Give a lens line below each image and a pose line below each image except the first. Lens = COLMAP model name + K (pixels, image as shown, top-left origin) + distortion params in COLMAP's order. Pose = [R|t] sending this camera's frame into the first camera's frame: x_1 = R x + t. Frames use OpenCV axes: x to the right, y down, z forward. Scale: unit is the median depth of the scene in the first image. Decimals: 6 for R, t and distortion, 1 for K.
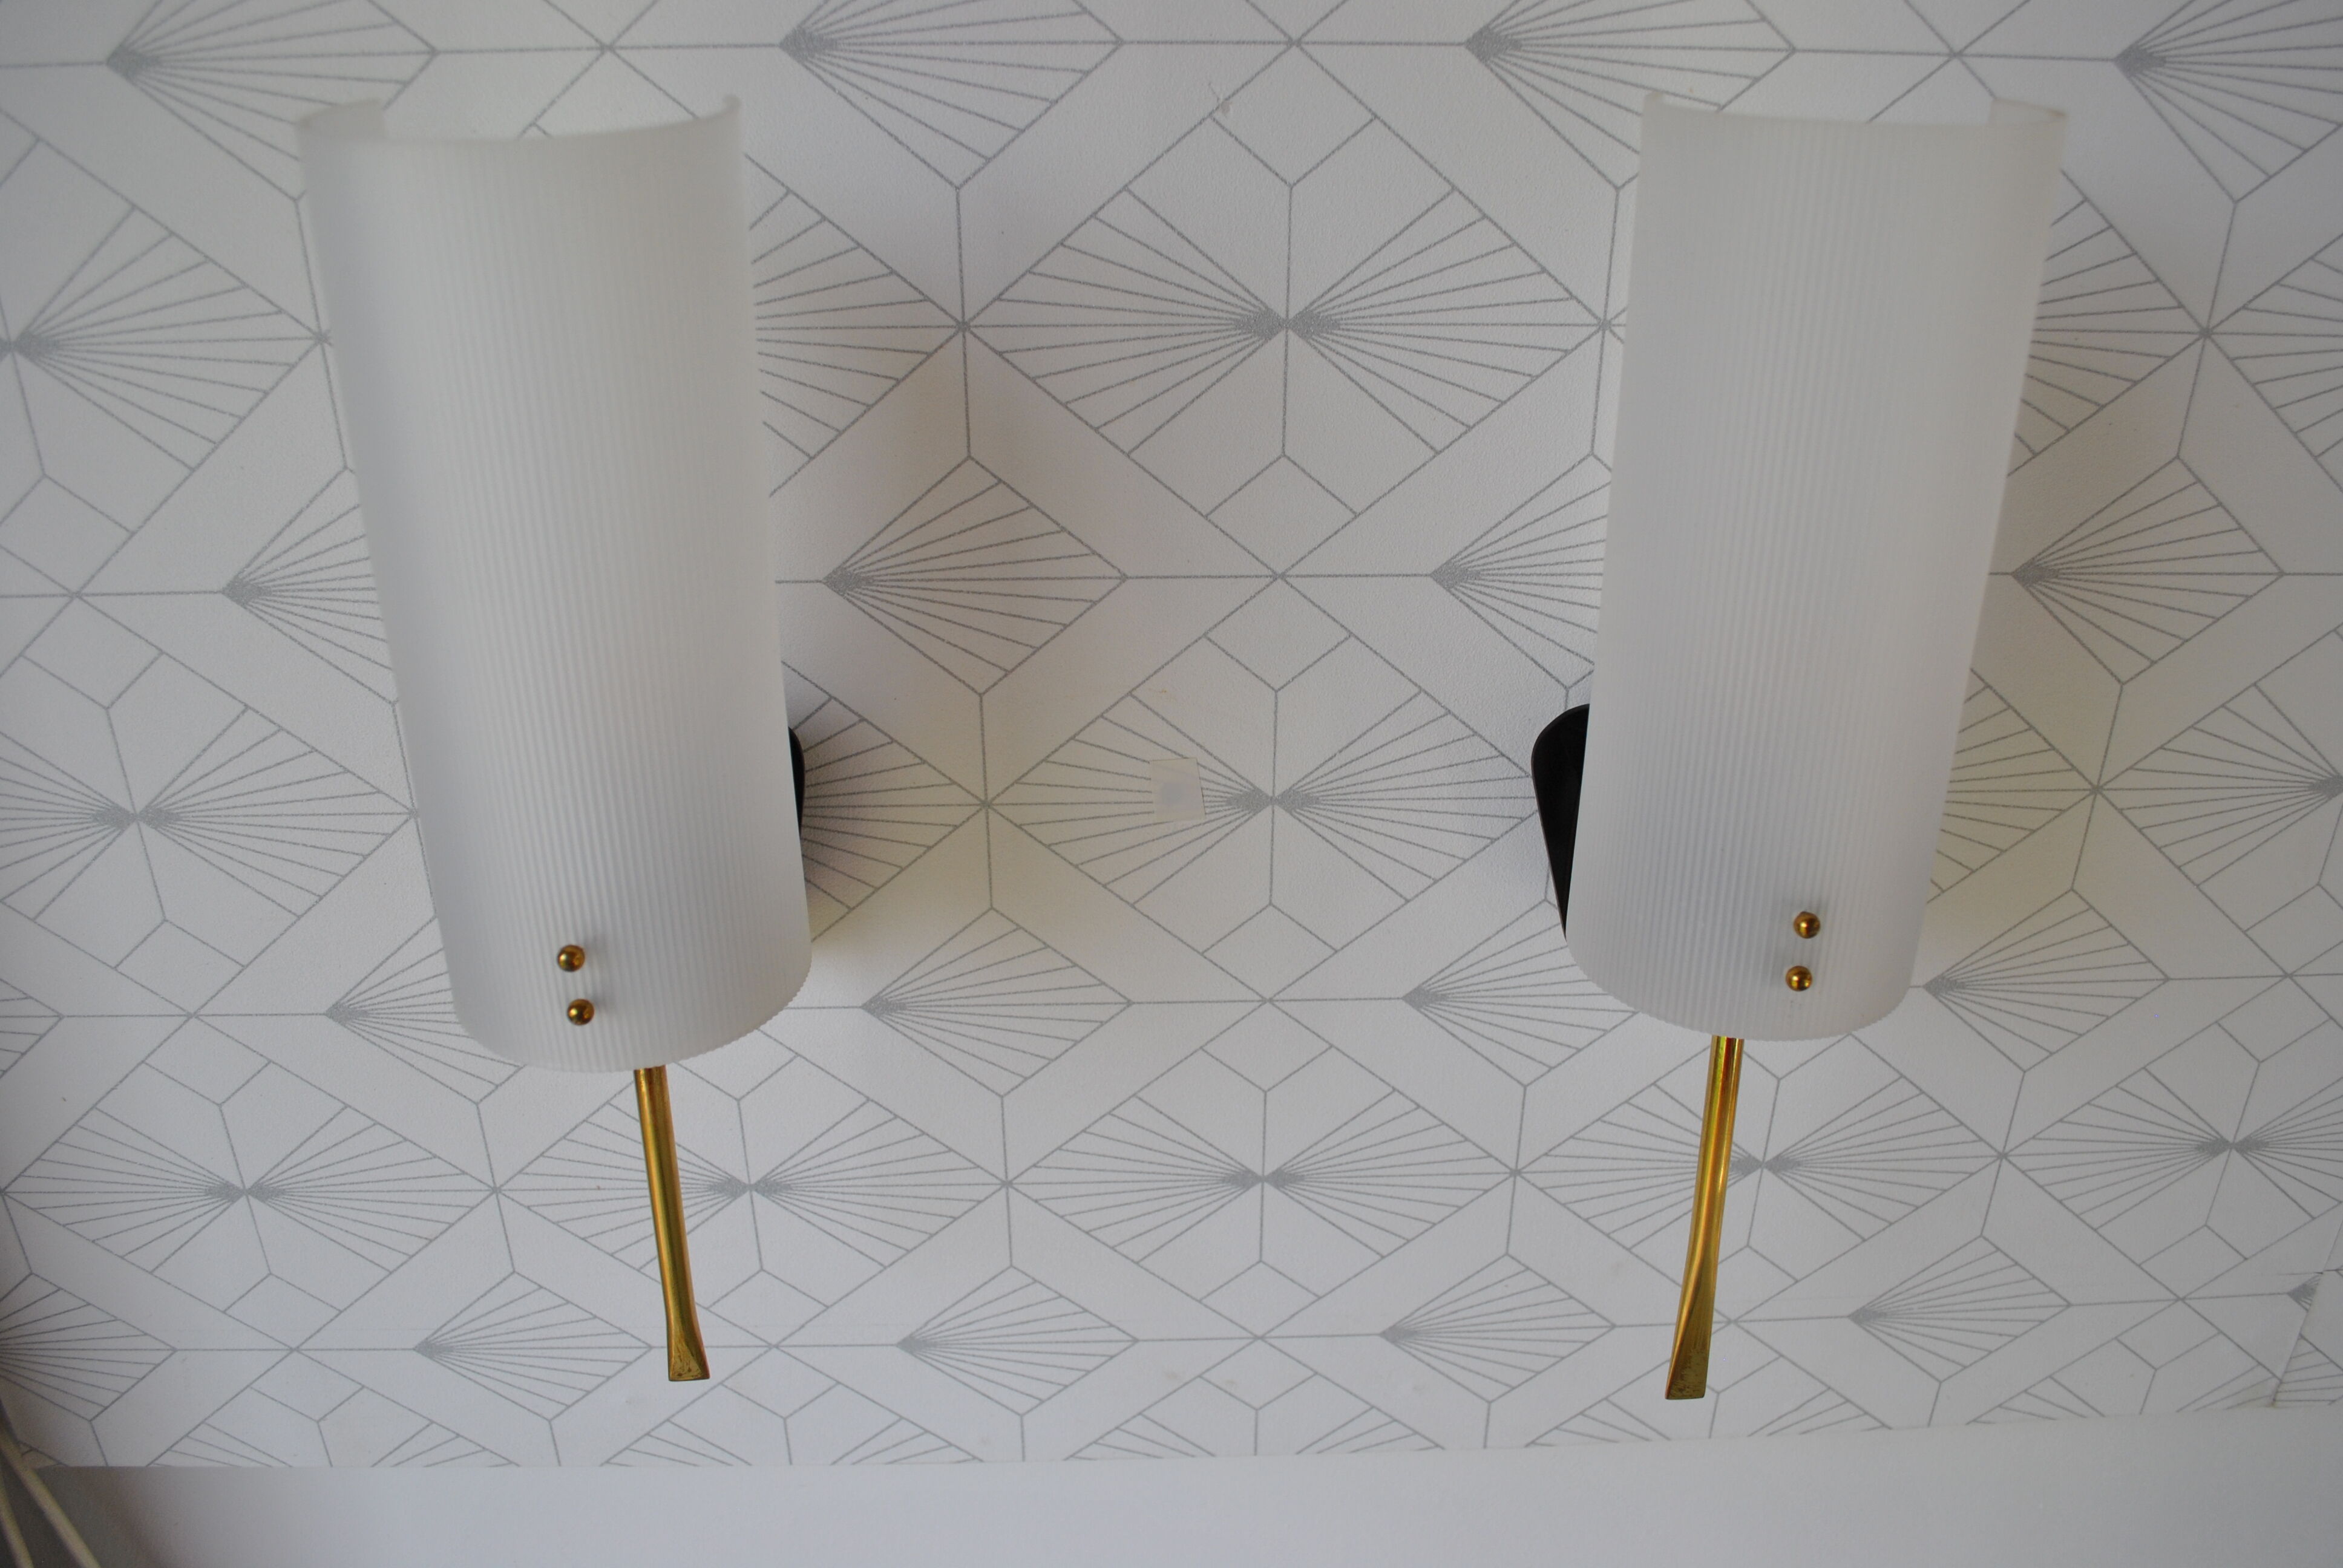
lens RADIAL K [[1832.8, 0, 1197.2], [0, 1832.8, 777.9], [0, 0, 1]] dist [-0.081194, 0.011323]
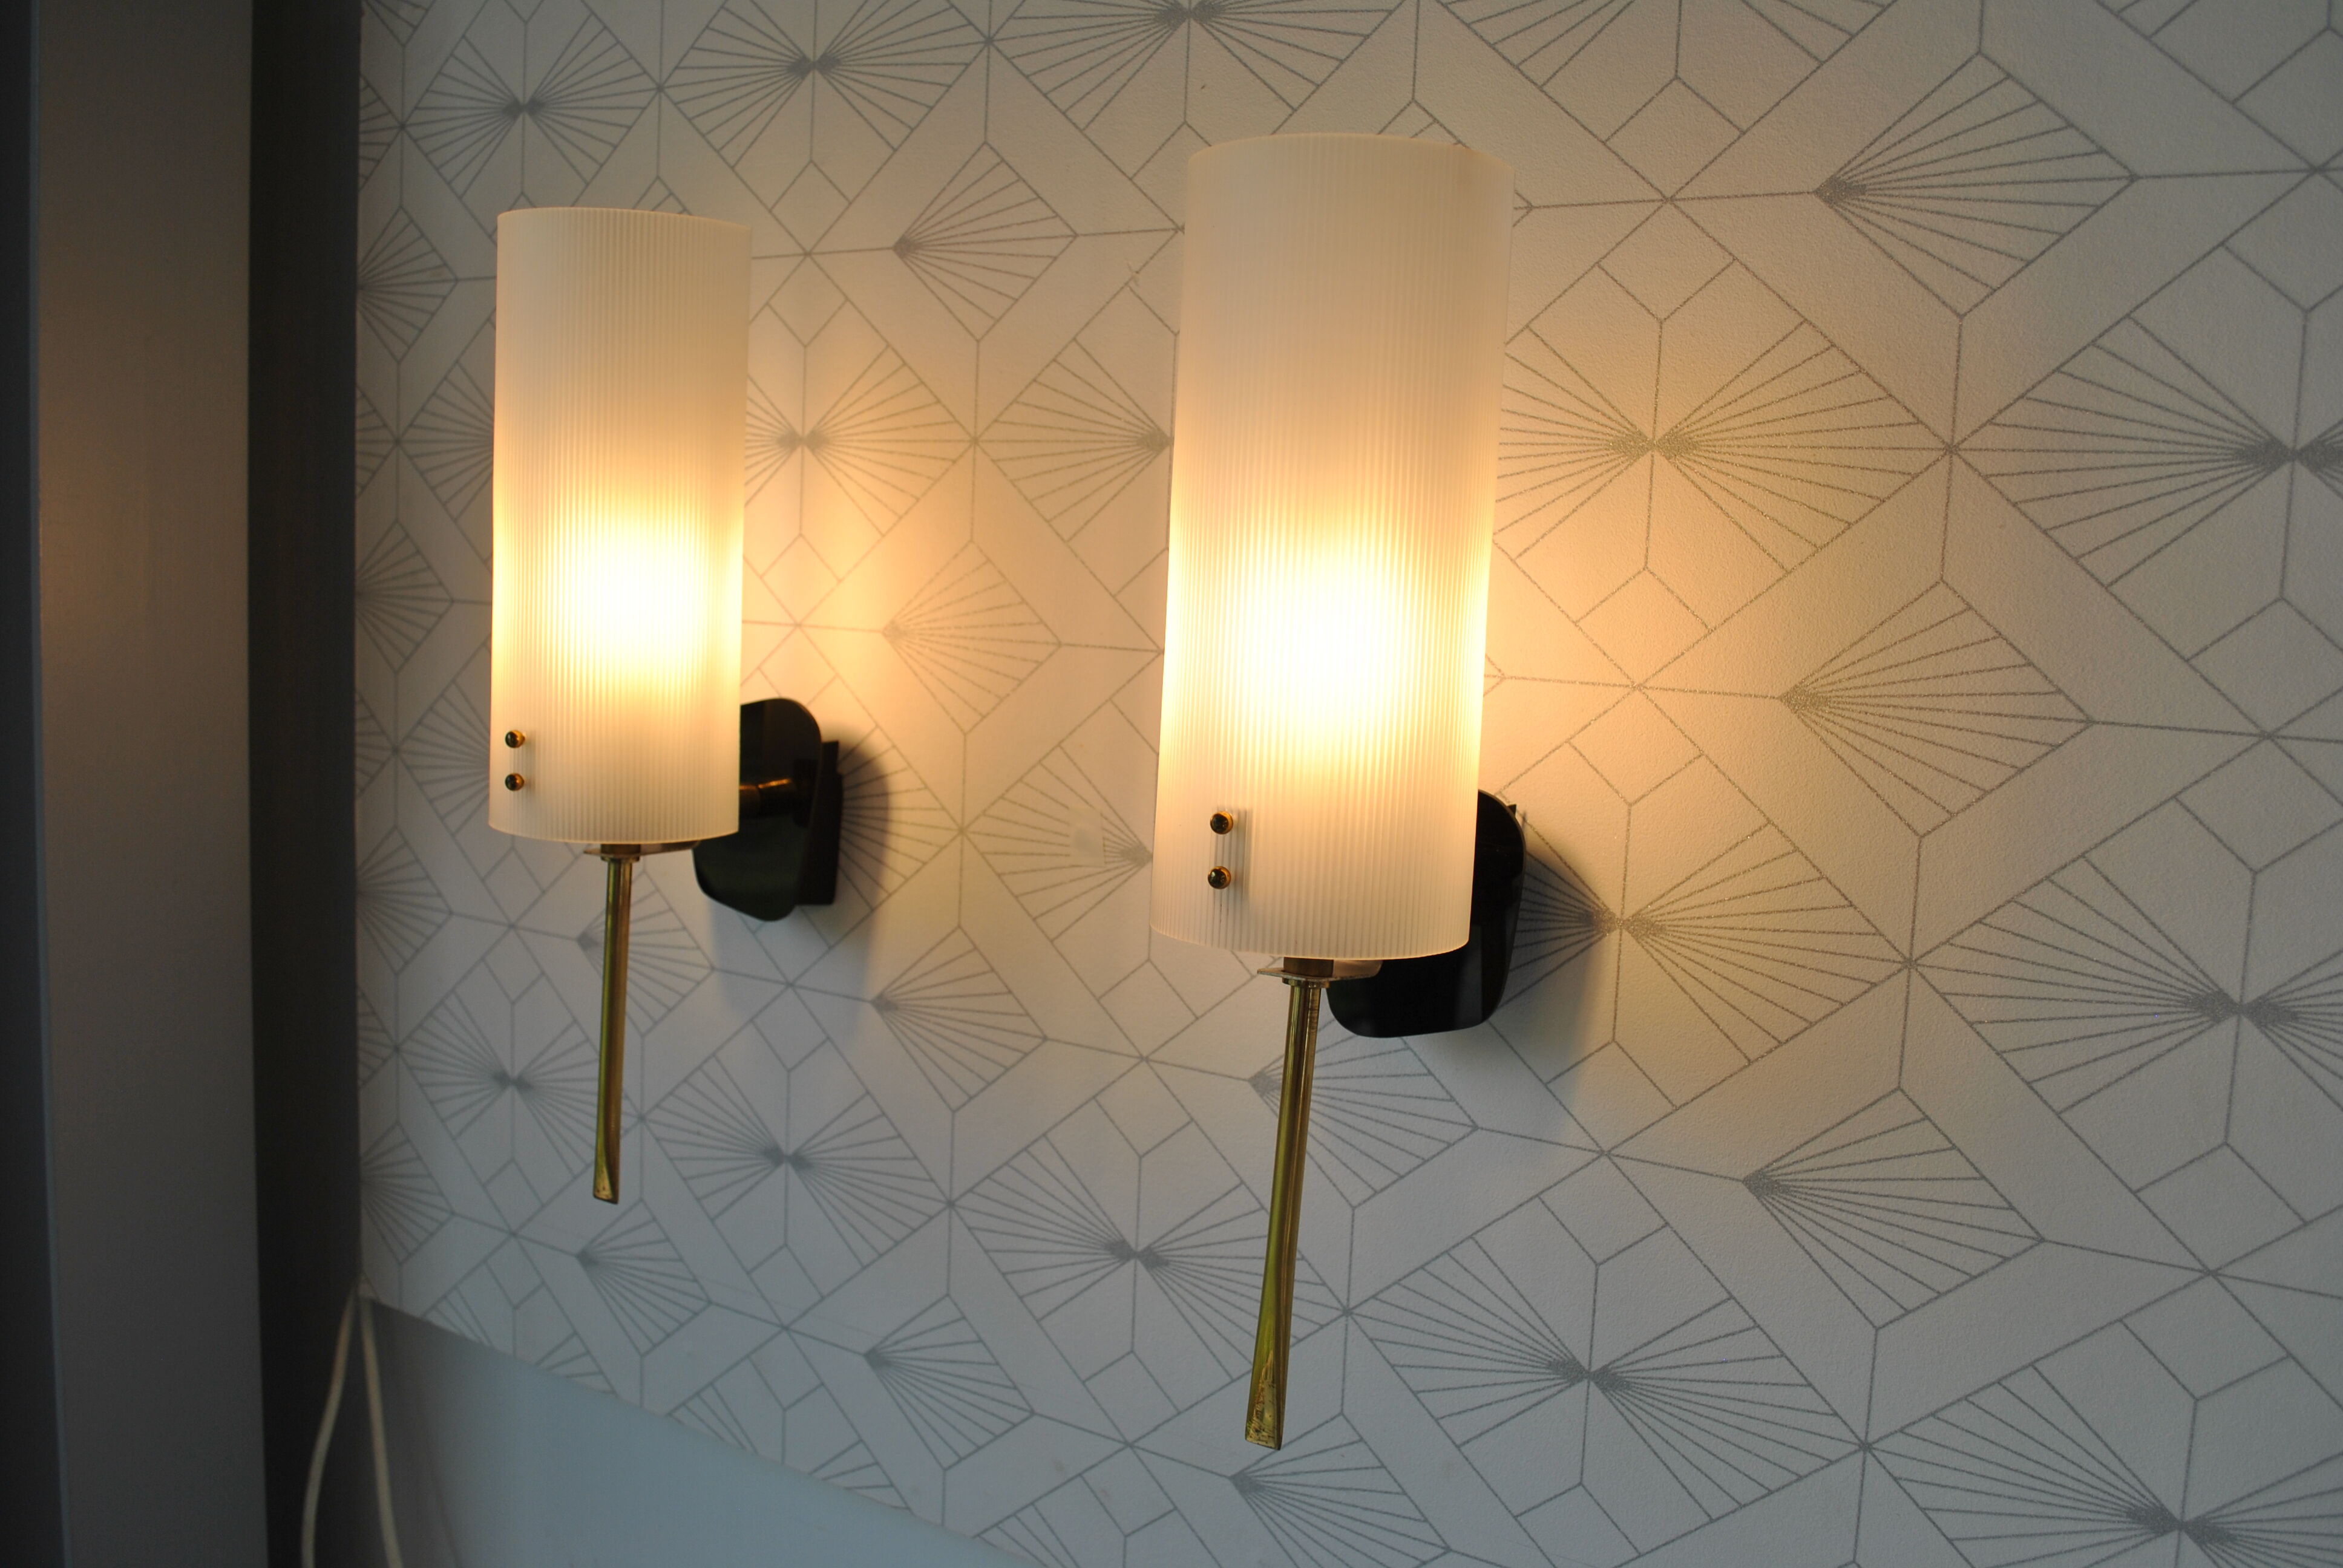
lens RADIAL K [[2032.9, 0, 1171.5], [0, 2032.9, 778.6], [0, 0, 1]] dist [-0.068755, -0.005242]
pose [[0.808125, 0.092887, -0.581640, 0.803521], [-0.297440, 0.916685, -0.266867, 0.309971], [0.508392, 0.388665, 0.768425, 0.000786]]
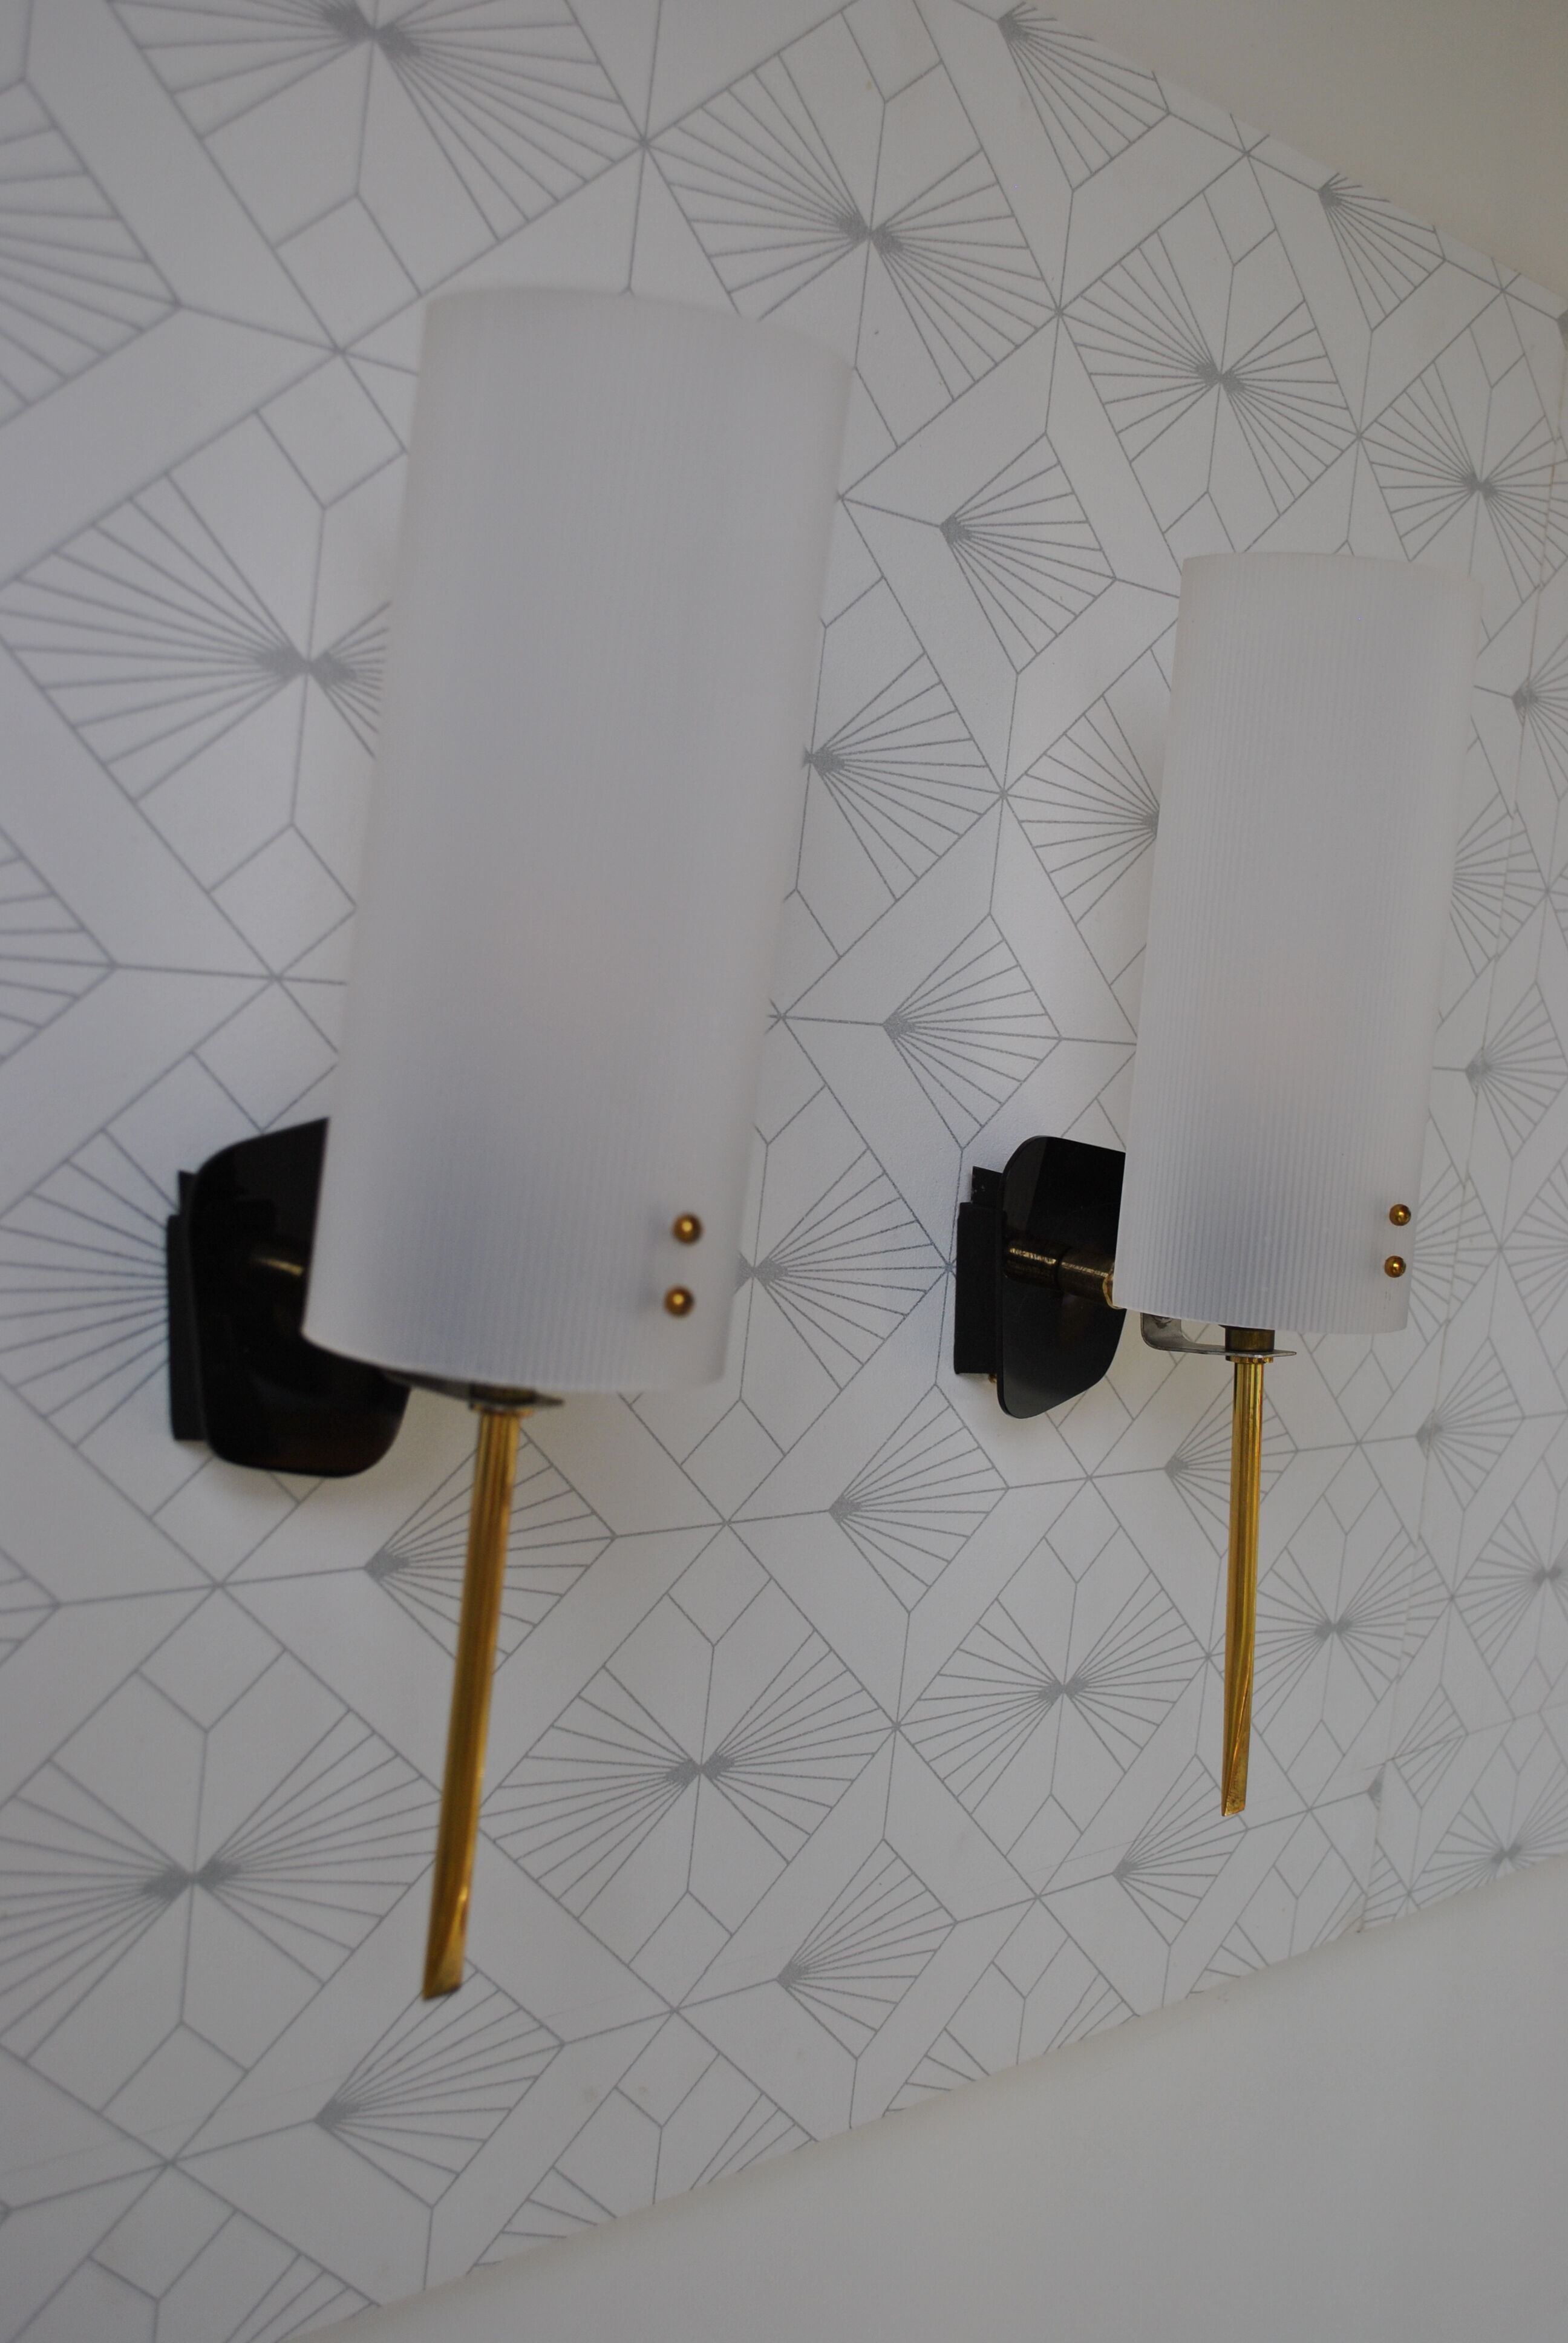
lens RADIAL K [[2600.1, 0, 699.4], [0, 2600.1, 1149.2], [0, 0, 1]] dist [-0.042467, 0.000000]
pose [[0.729315, 0.017030, 0.683966, -0.893802], [0.212343, 0.944690, -0.249944, 0.281223], [-0.650392, 0.327523, 0.685360, 0.095500]]
